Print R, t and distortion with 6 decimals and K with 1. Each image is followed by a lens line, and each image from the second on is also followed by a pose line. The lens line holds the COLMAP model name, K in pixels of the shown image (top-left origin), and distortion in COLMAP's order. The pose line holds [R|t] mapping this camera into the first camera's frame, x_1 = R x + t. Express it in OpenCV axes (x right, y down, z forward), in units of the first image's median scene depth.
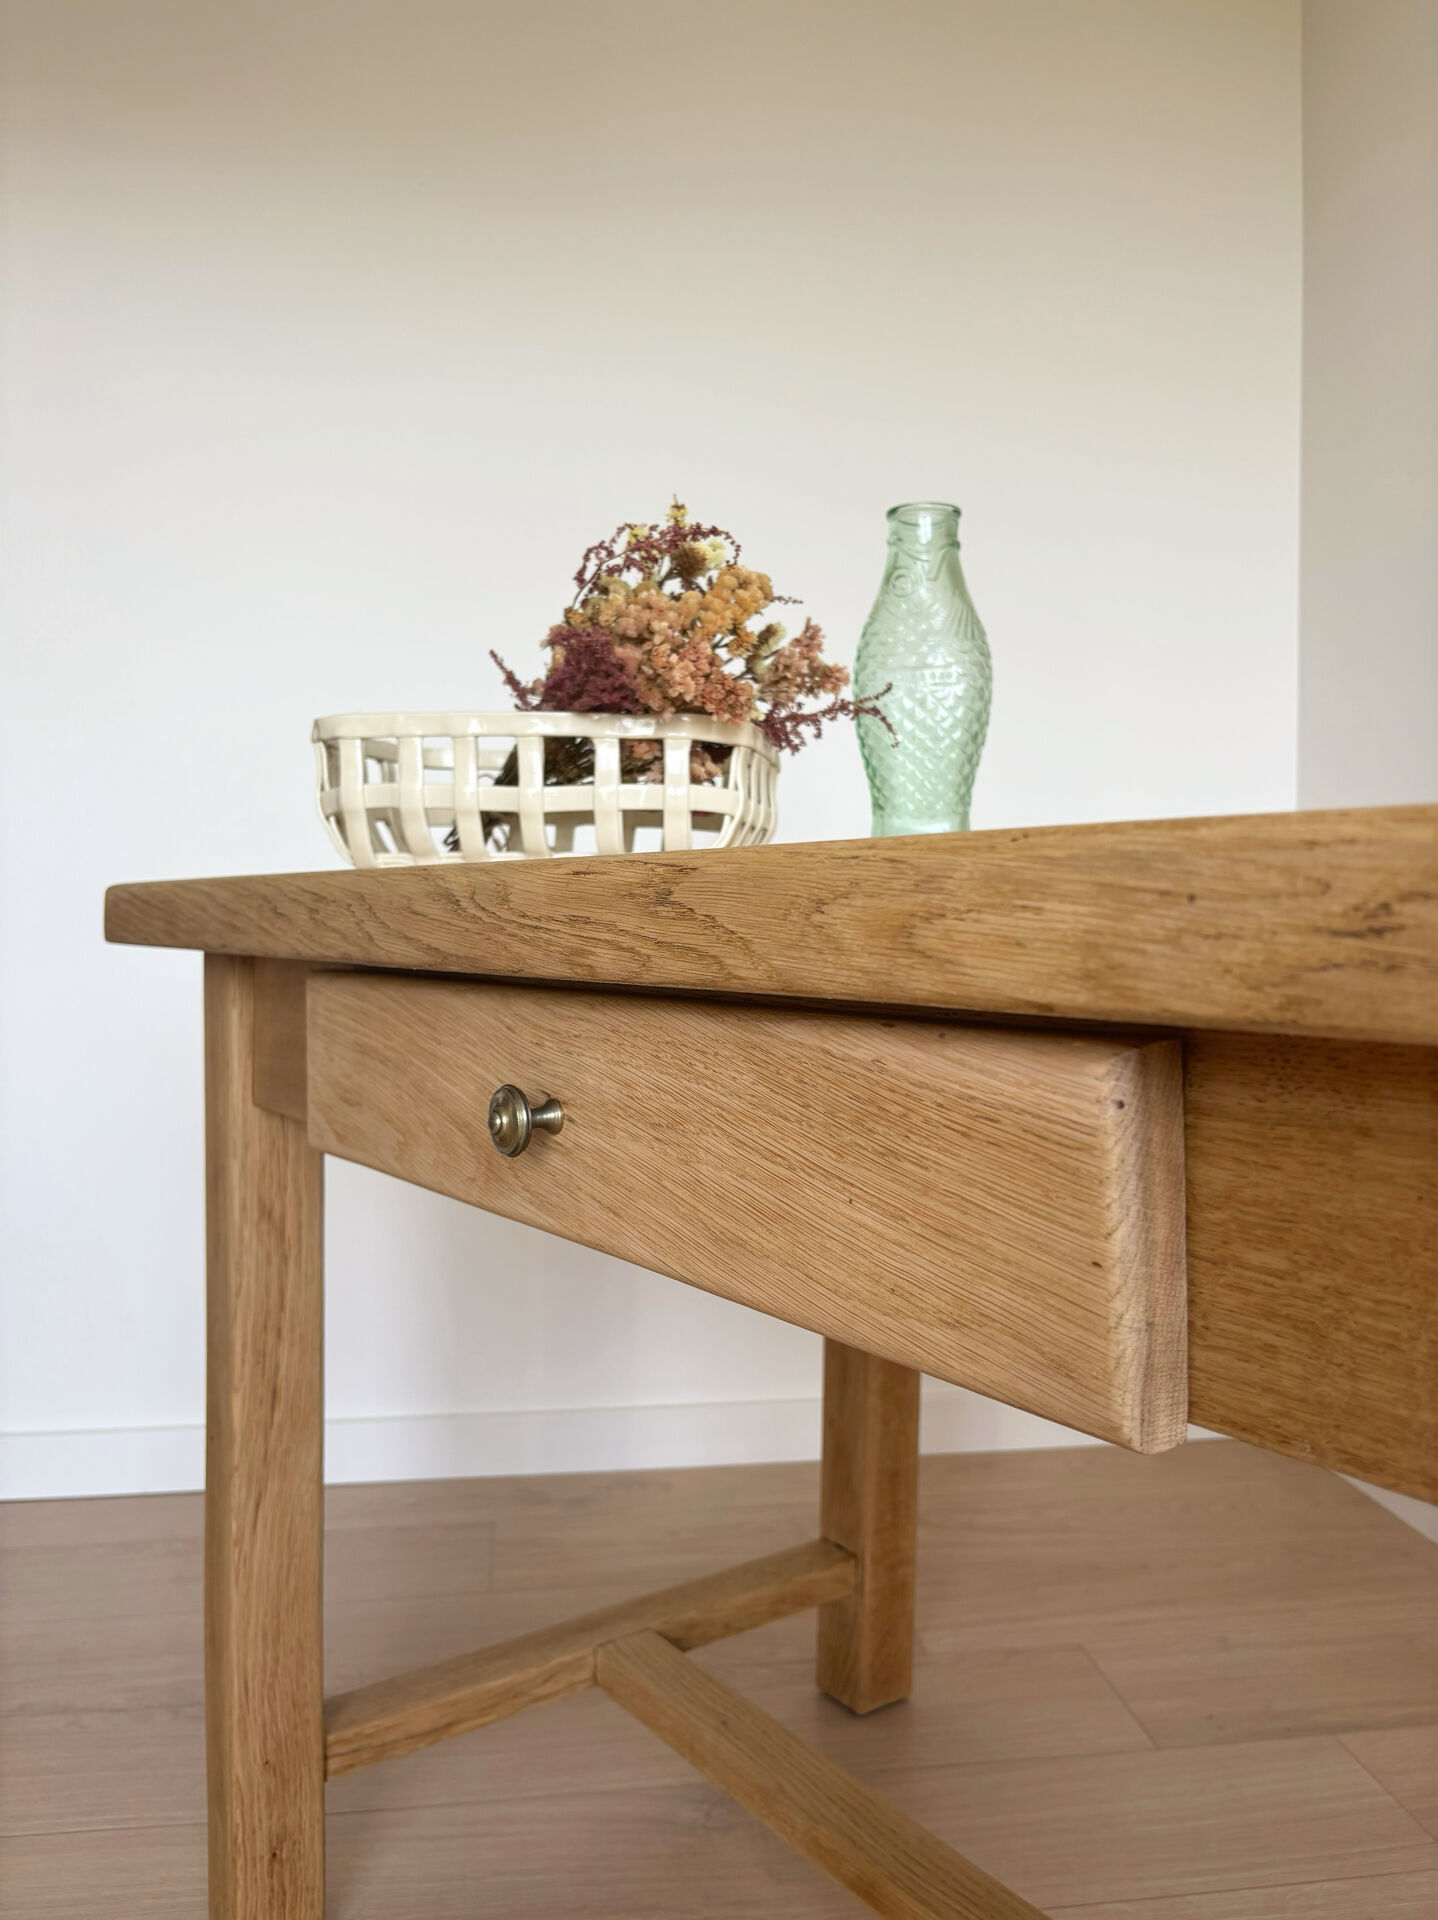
lens RADIAL K [[1458.7, 0, 719.0], [0, 1458.7, 960.0], [0, 0, 1]] dist [0.052404, -0.106572]
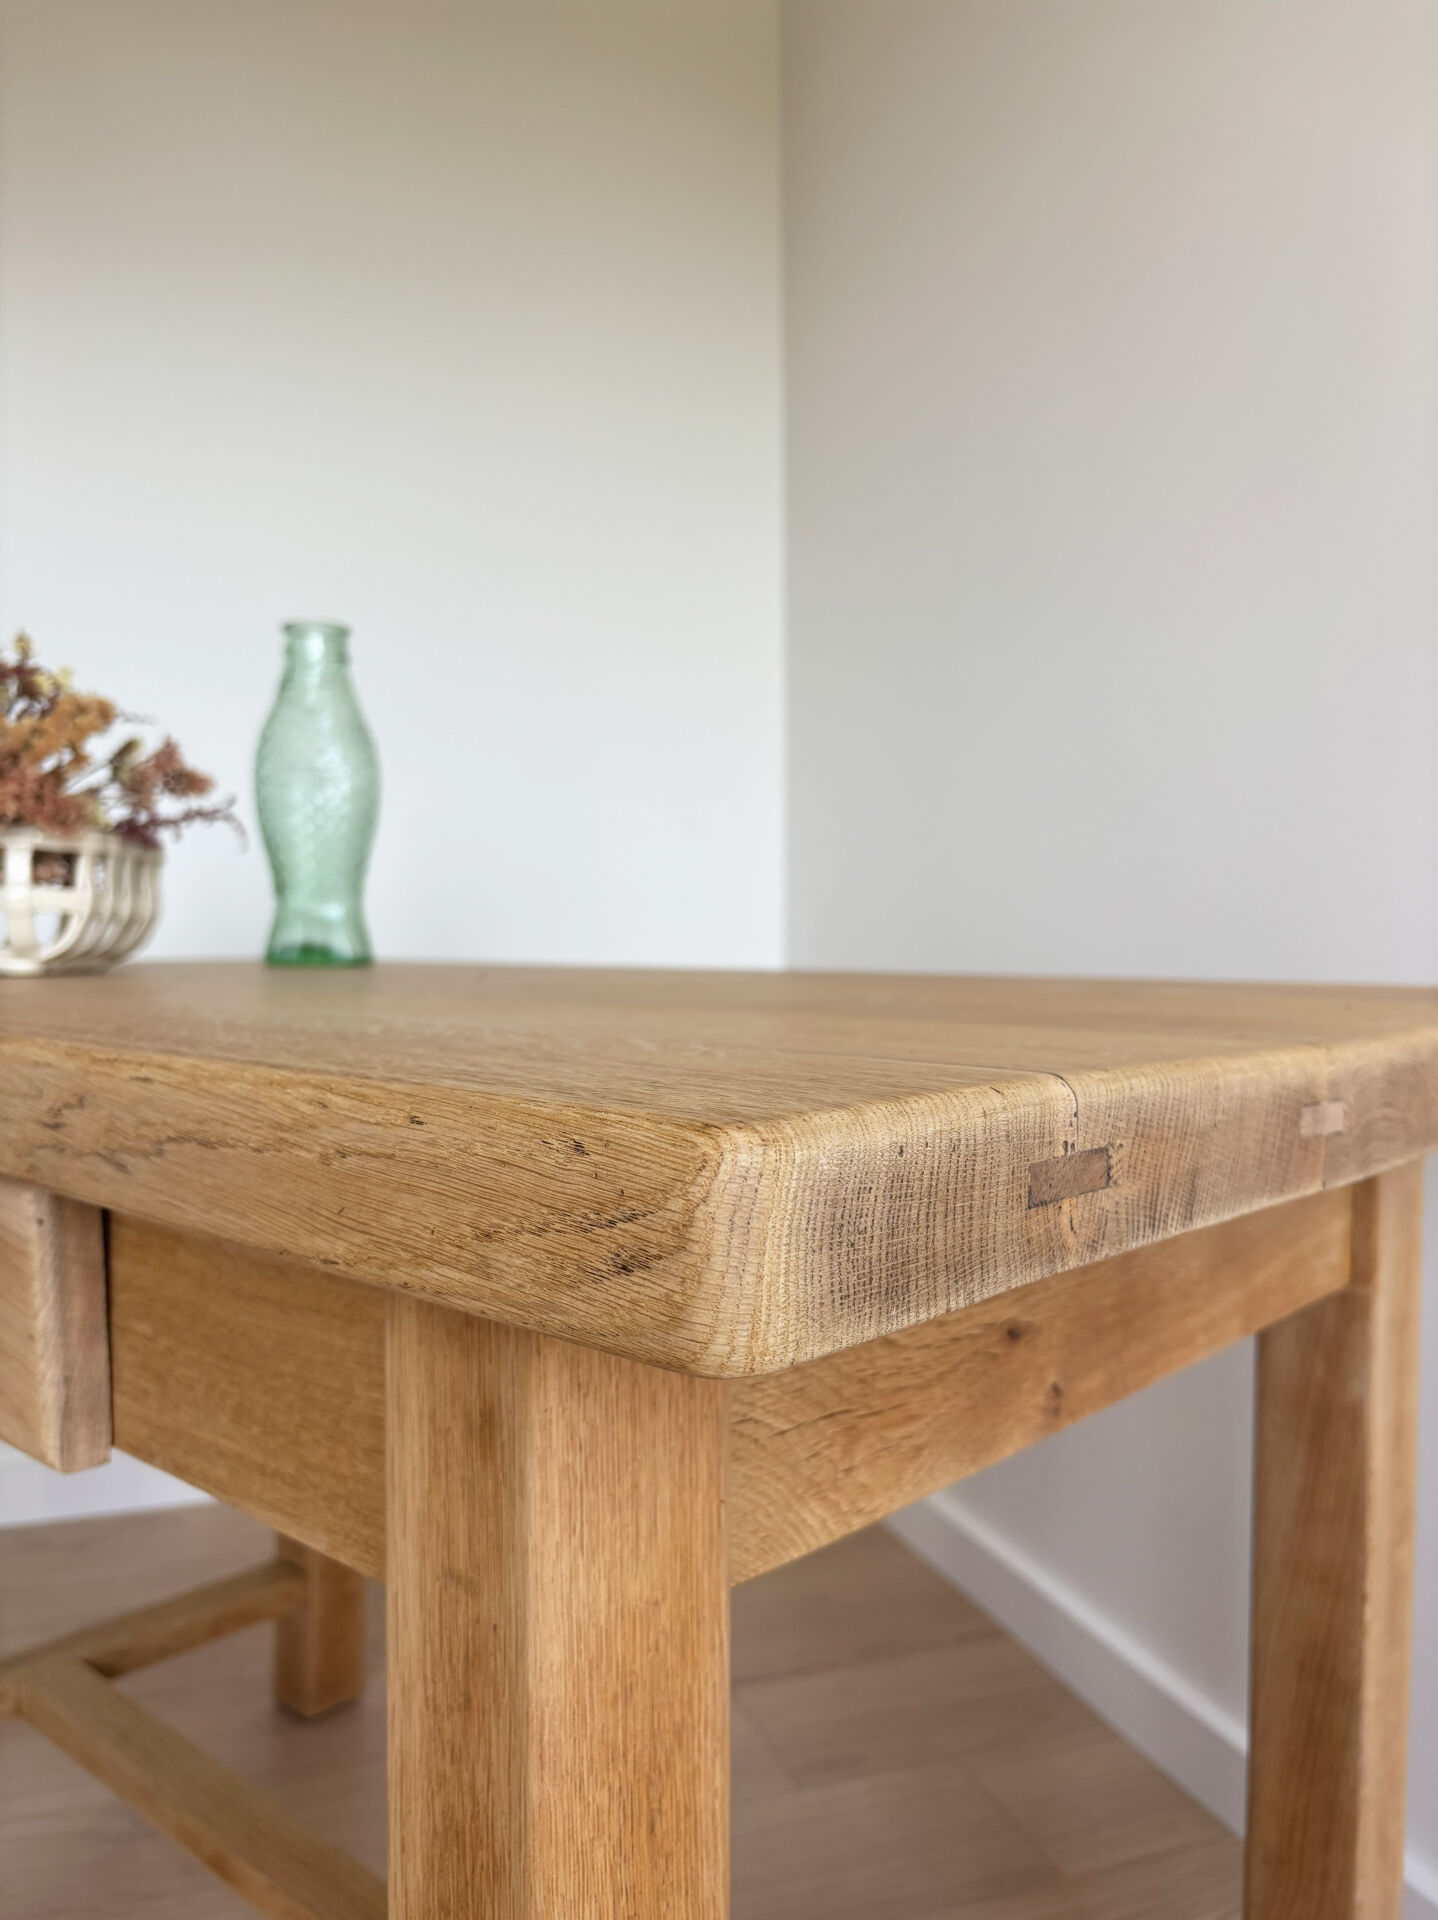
lens RADIAL K [[1458.7, 0, 719.0], [0, 1458.7, 960.0], [0, 0, 1]] dist [0.052404, -0.106572]
pose [[0.972934, -0.006256, 0.230998, 0.217037], [0.008283, 0.999935, -0.007804, -0.049667], [-0.230934, 0.009506, 0.972923, -0.187325]]
